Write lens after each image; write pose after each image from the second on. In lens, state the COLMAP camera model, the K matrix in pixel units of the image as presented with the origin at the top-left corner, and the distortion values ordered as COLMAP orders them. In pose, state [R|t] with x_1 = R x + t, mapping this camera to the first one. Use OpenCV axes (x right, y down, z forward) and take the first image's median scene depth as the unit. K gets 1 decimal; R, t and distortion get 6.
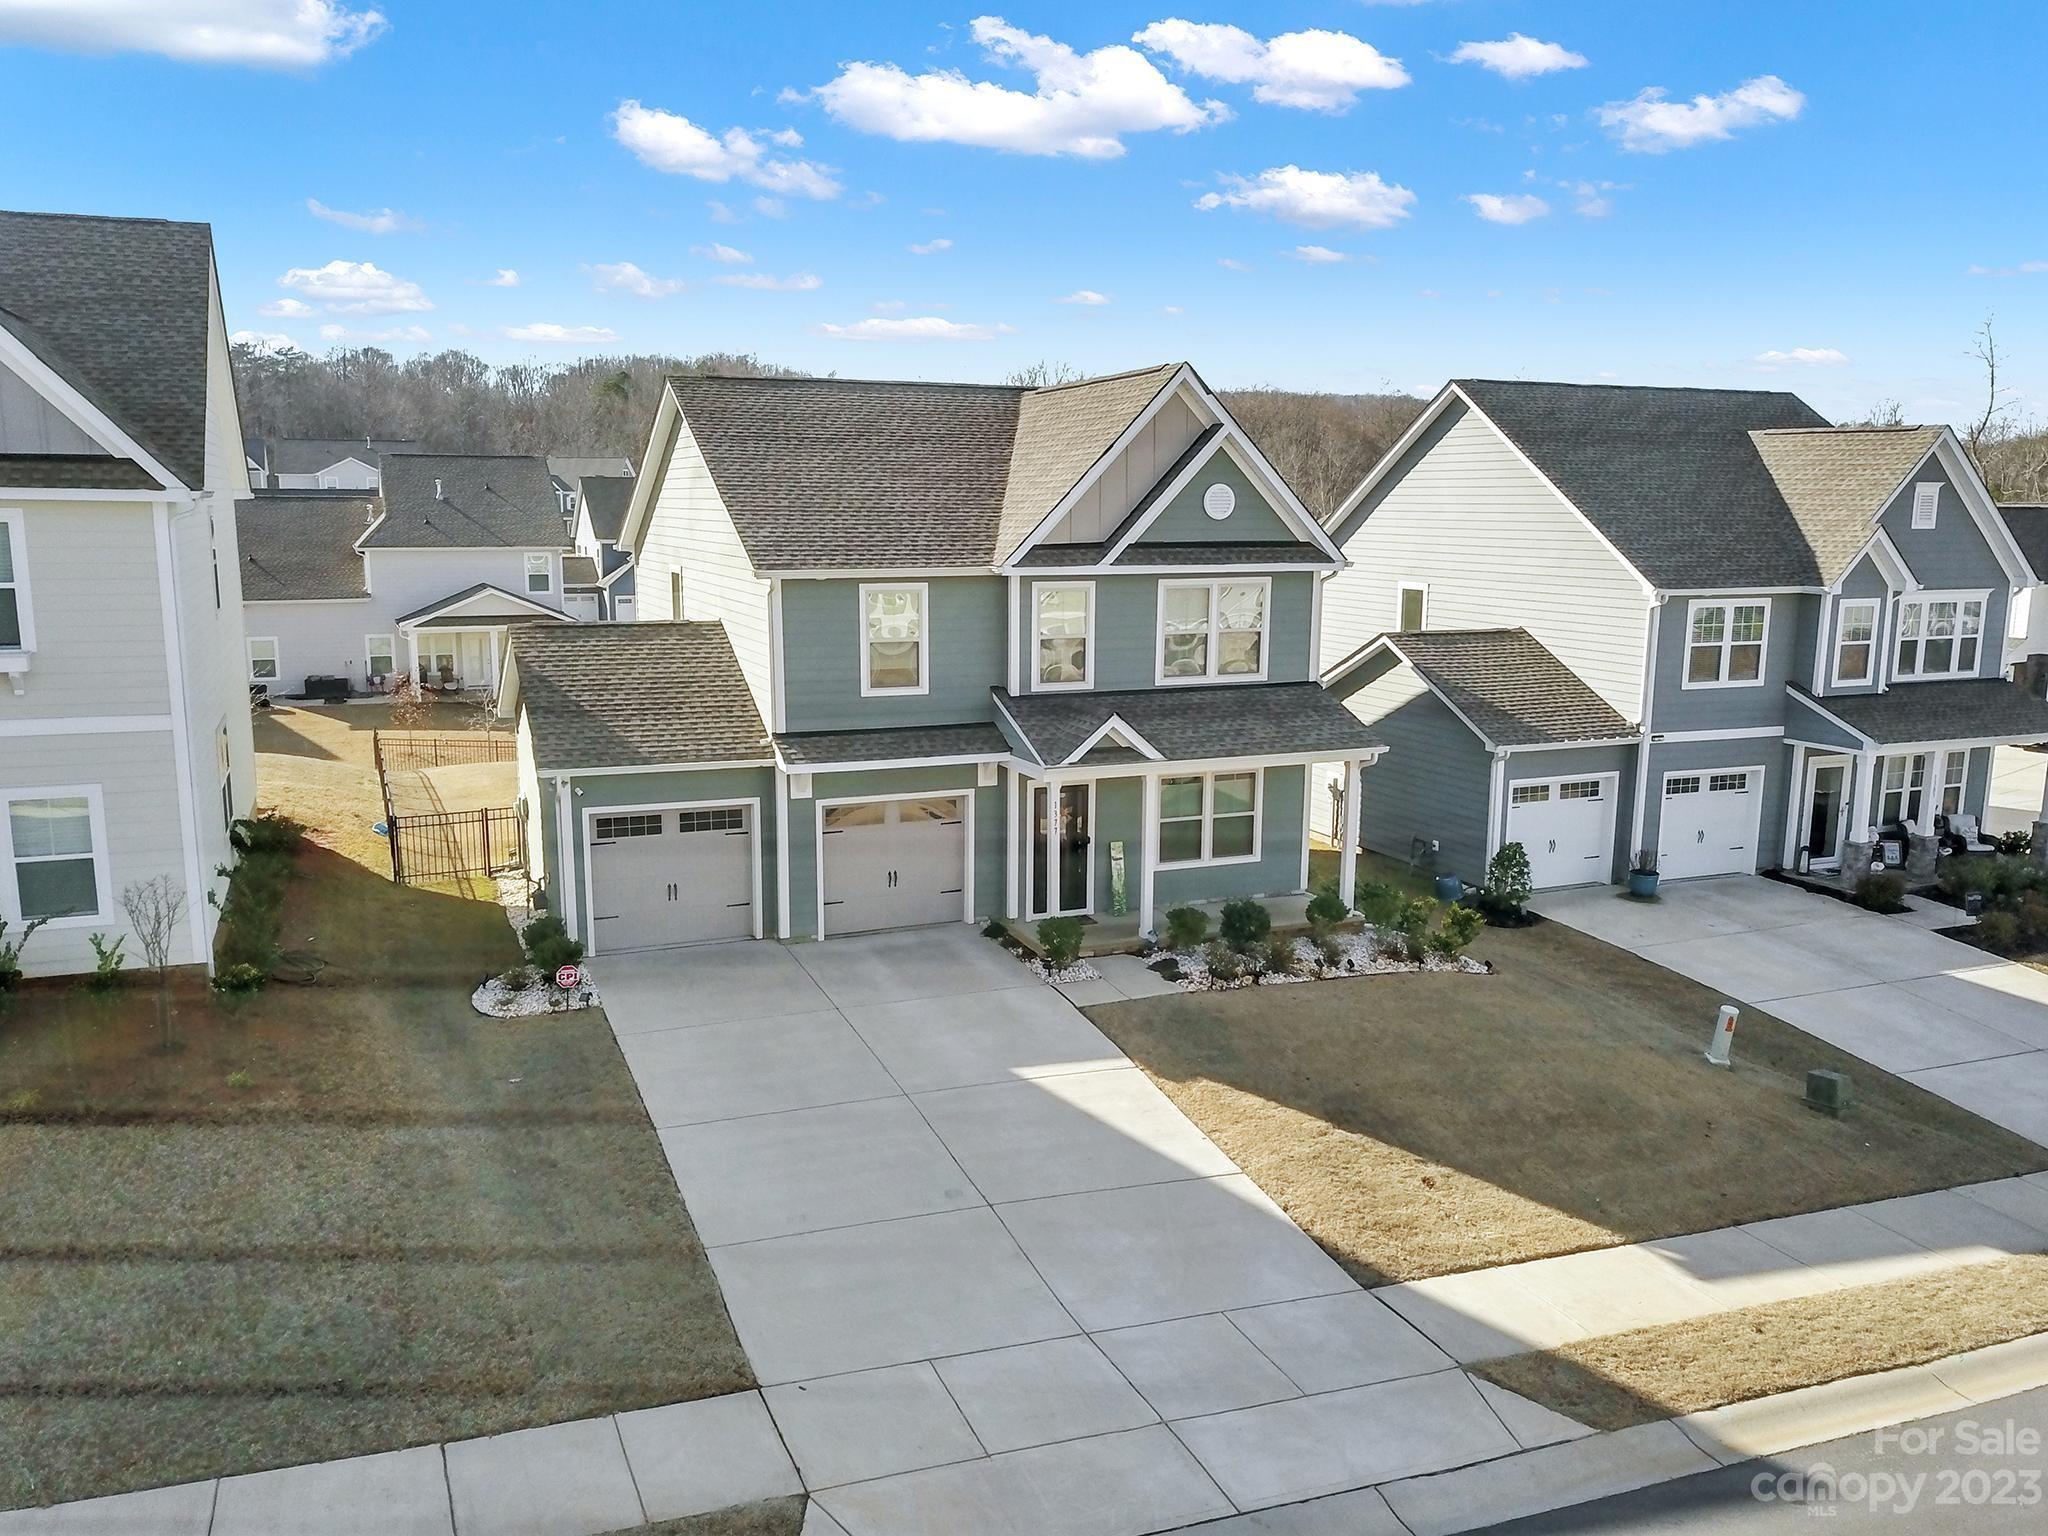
lens RADIAL K [[1594.5, 0, 1024.0], [0, 1594.5, 768.0], [0, 0, 1]] dist [-0.004713, 0.001201]
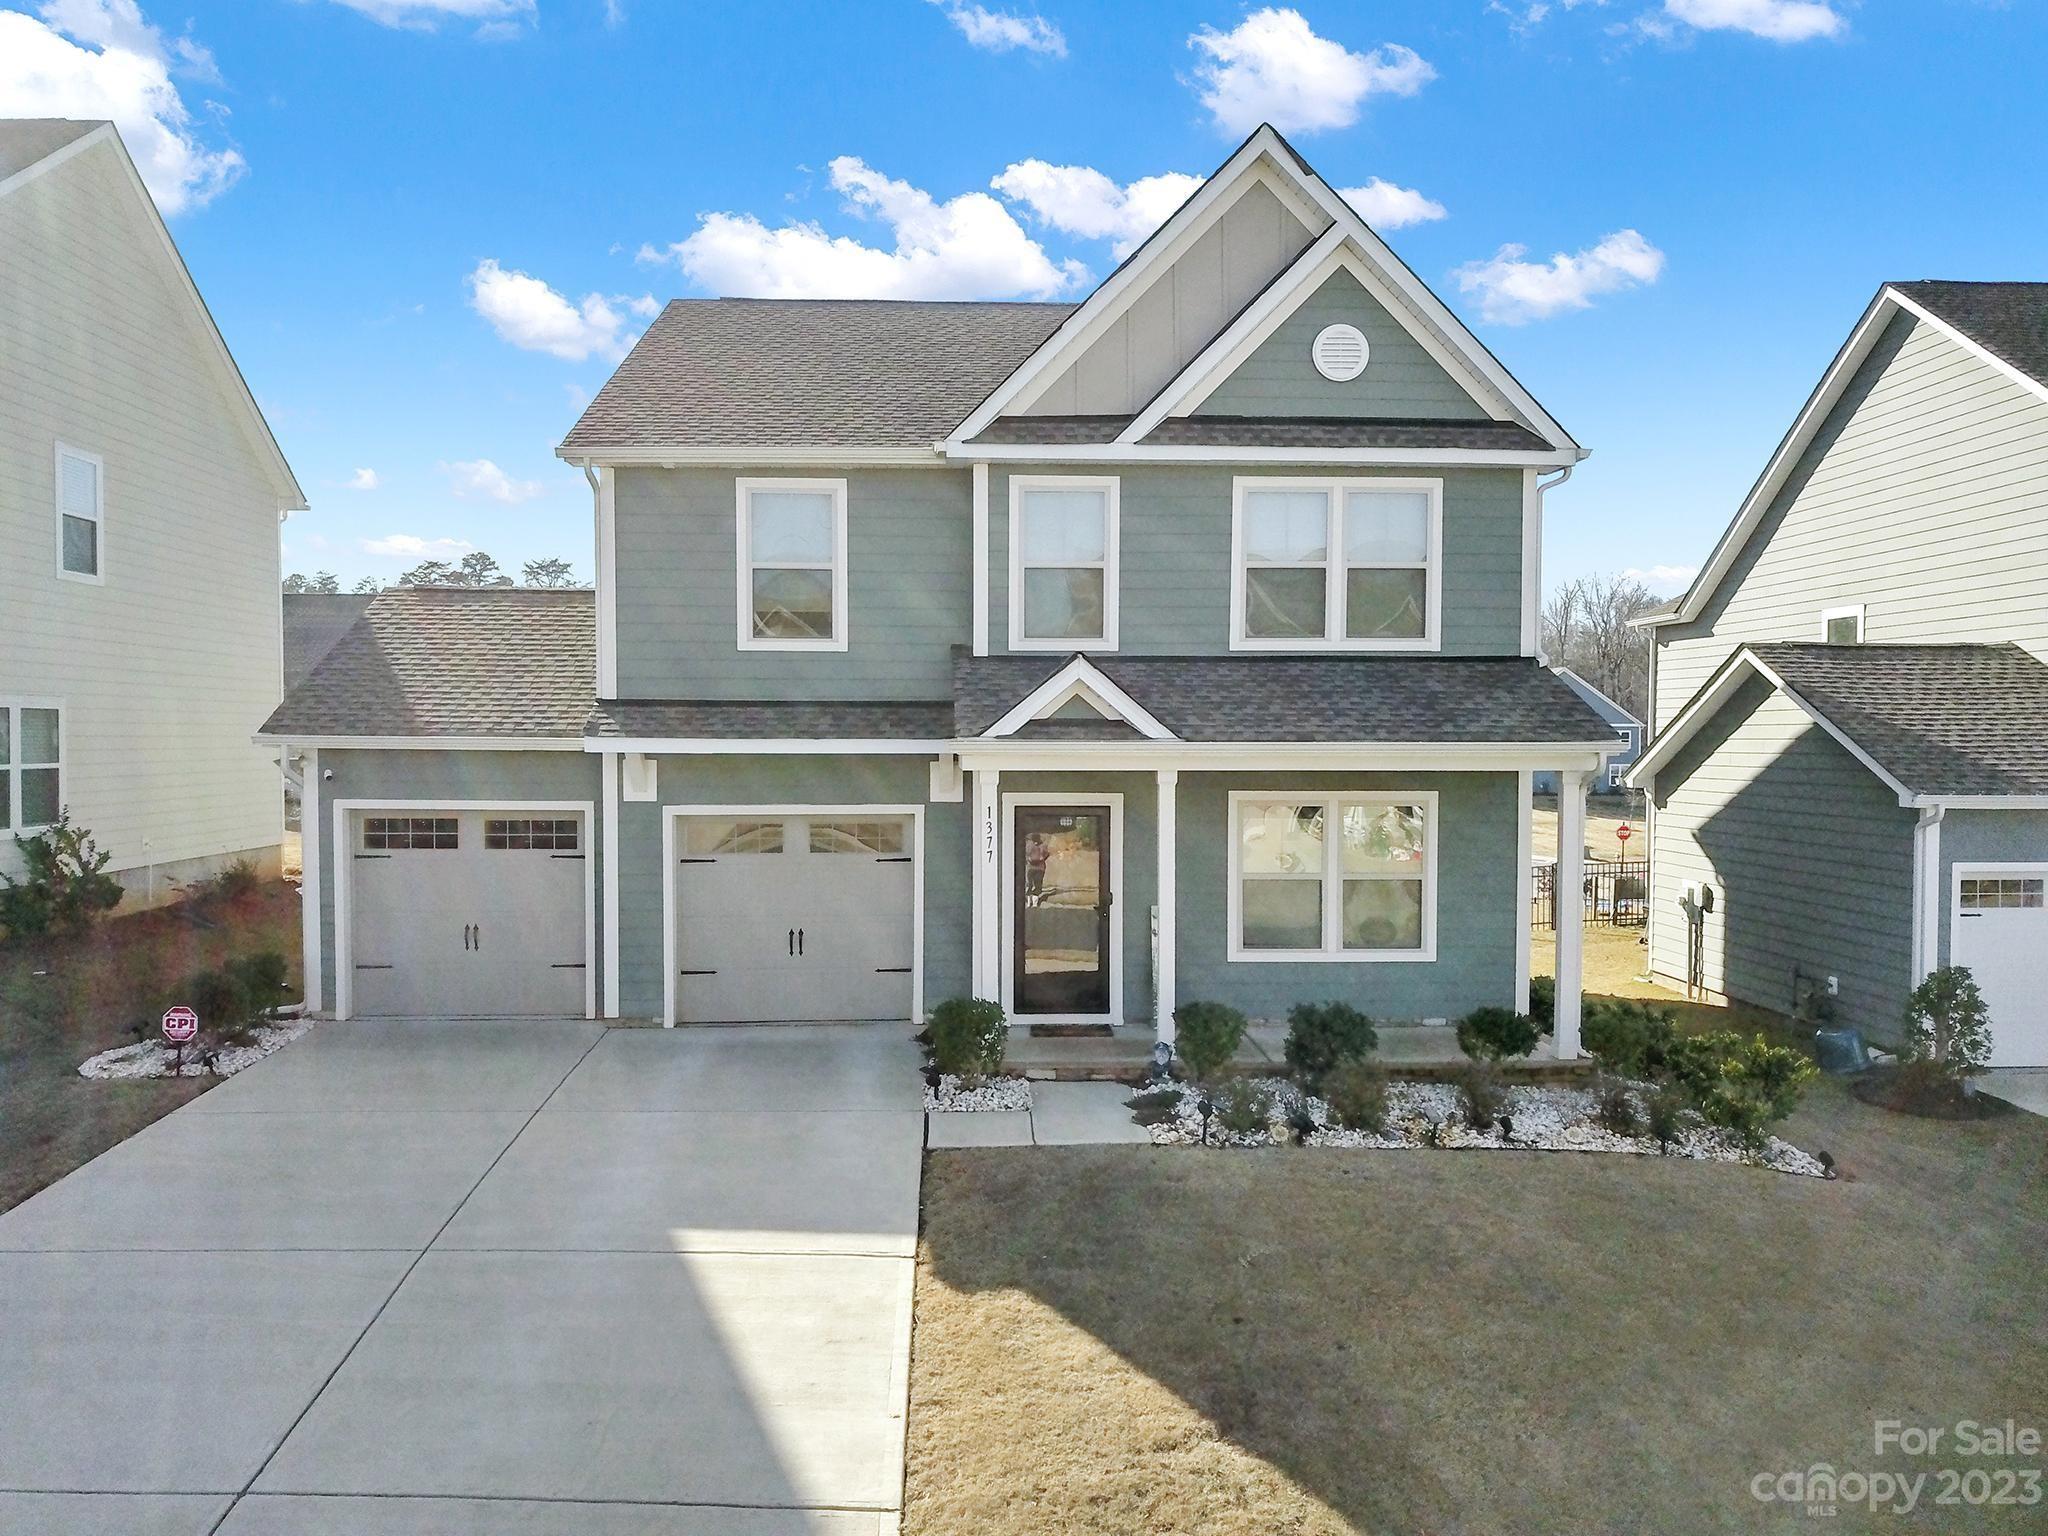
lens RADIAL K [[1585.1, 0, 1024.0], [0, 1585.1, 768.0], [0, 0, 1]] dist [-0.015523, 0.001980]
pose [[0.937313, 0.003932, -0.348466, 0.229867], [-0.055331, 0.988931, -0.137674, 0.084515], [0.344068, 0.148324, 0.927156, 0.435849]]
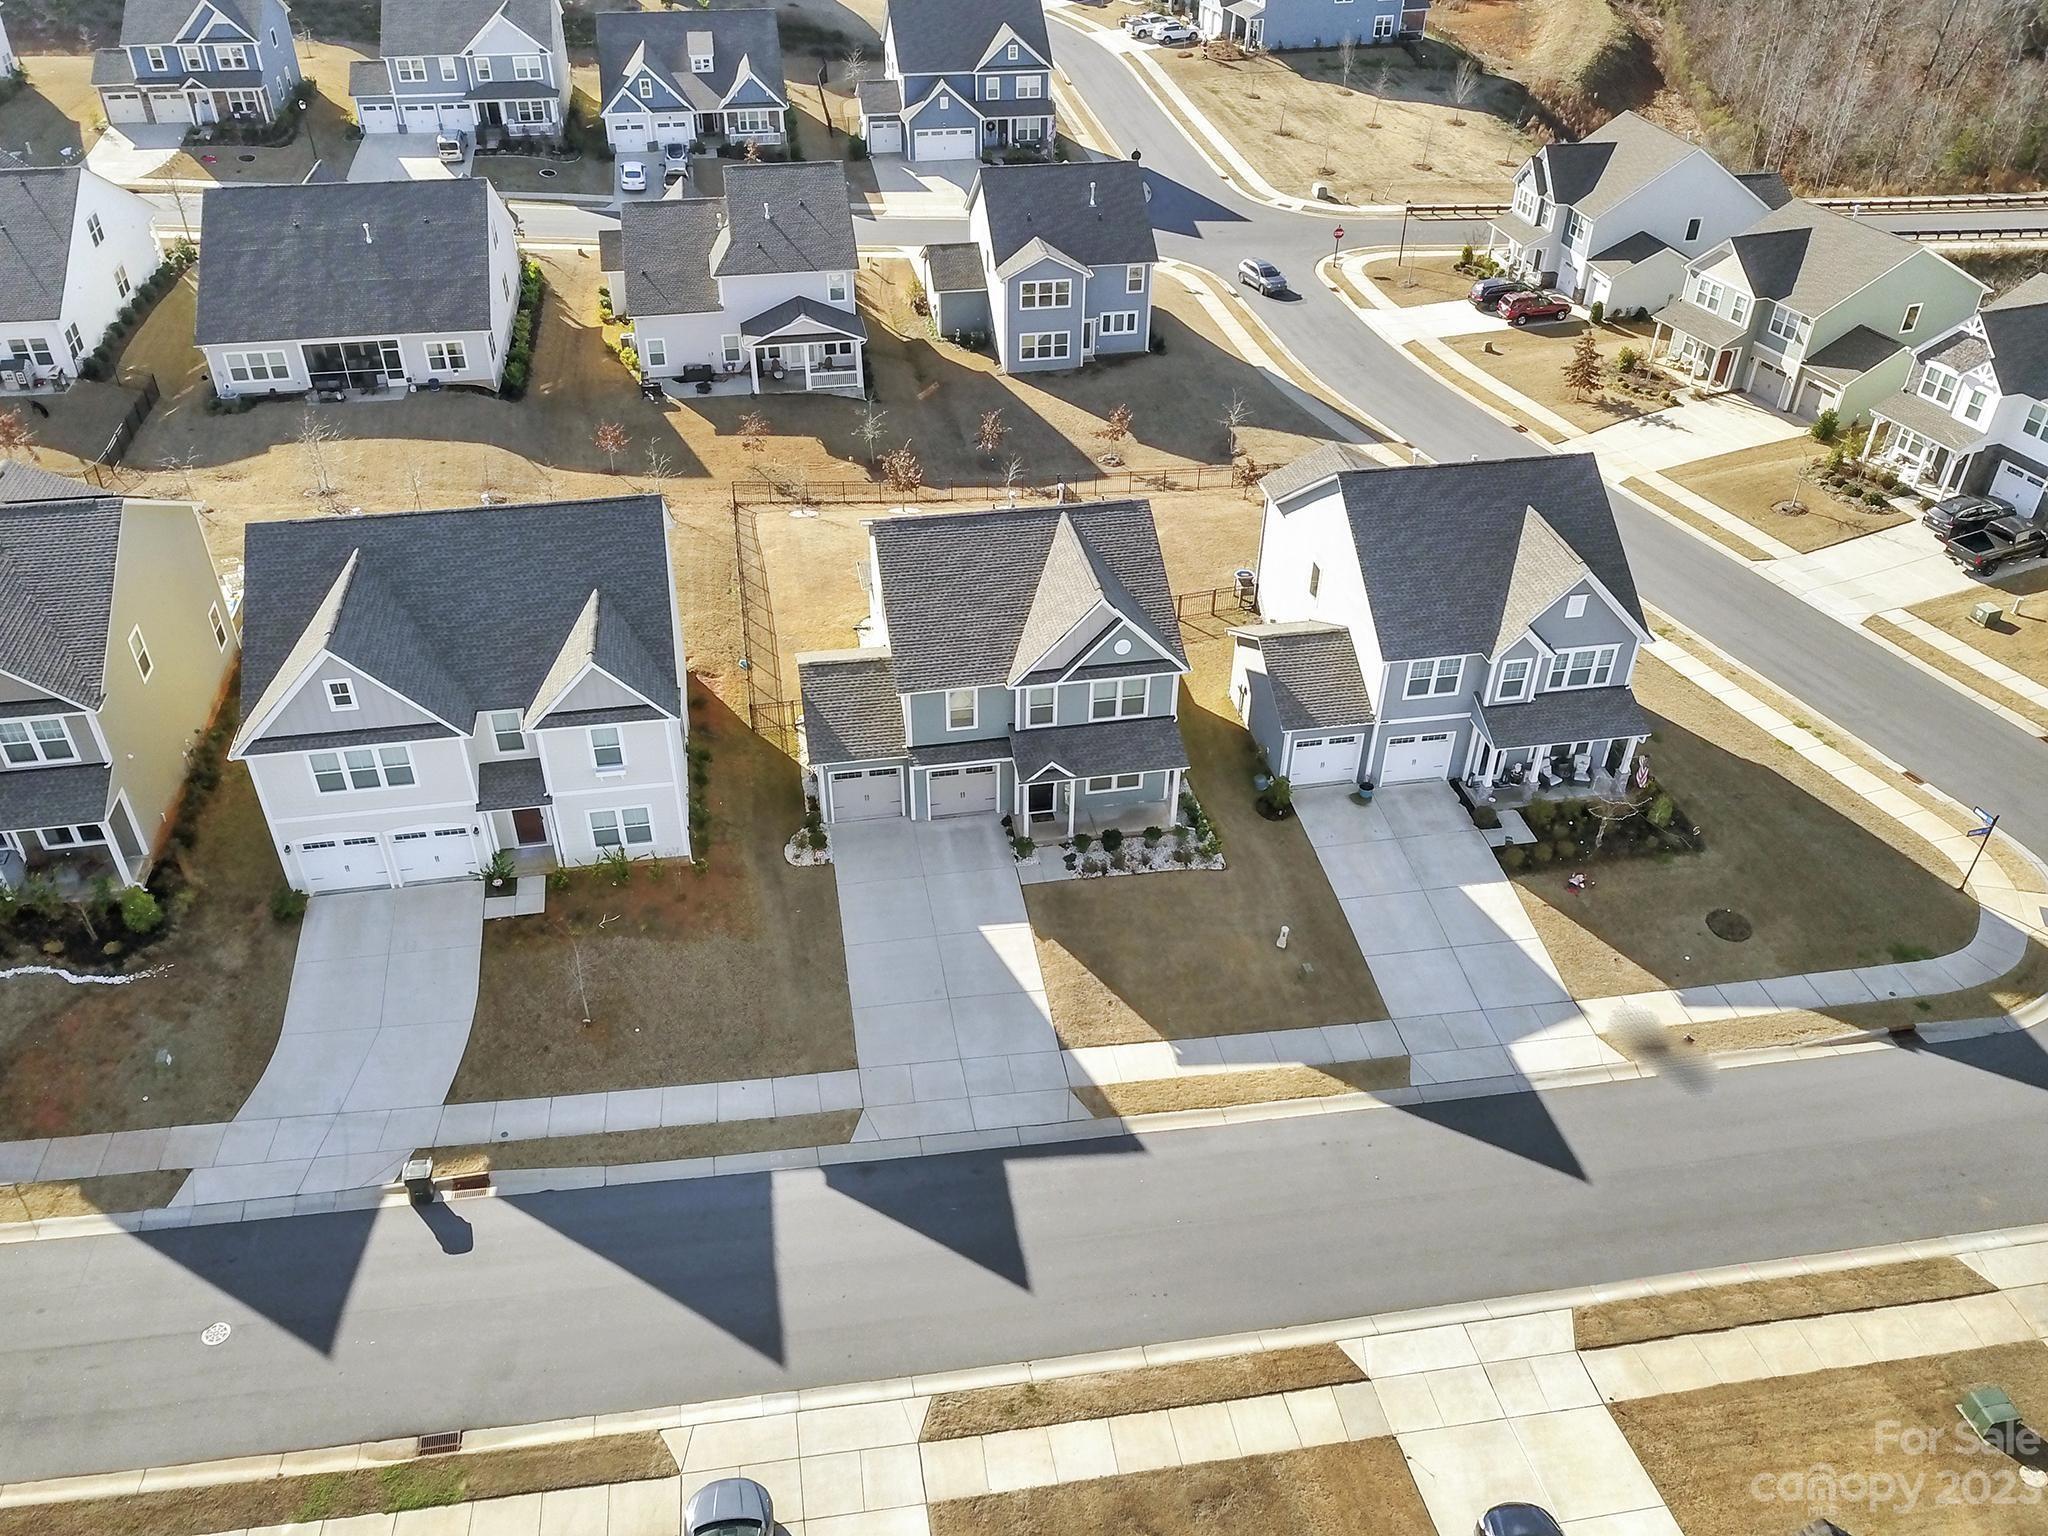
lens RADIAL K [[1602.9, 0, 1024.0], [0, 1602.9, 768.0], [0, 0, 1]] dist [0.007724, -0.001776]
pose [[0.976010, 0.129500, -0.175028, 0.397749], [-0.038659, 0.894187, 0.446021, -0.988977], [0.214267, -0.428555, 0.877742, -0.959256]]
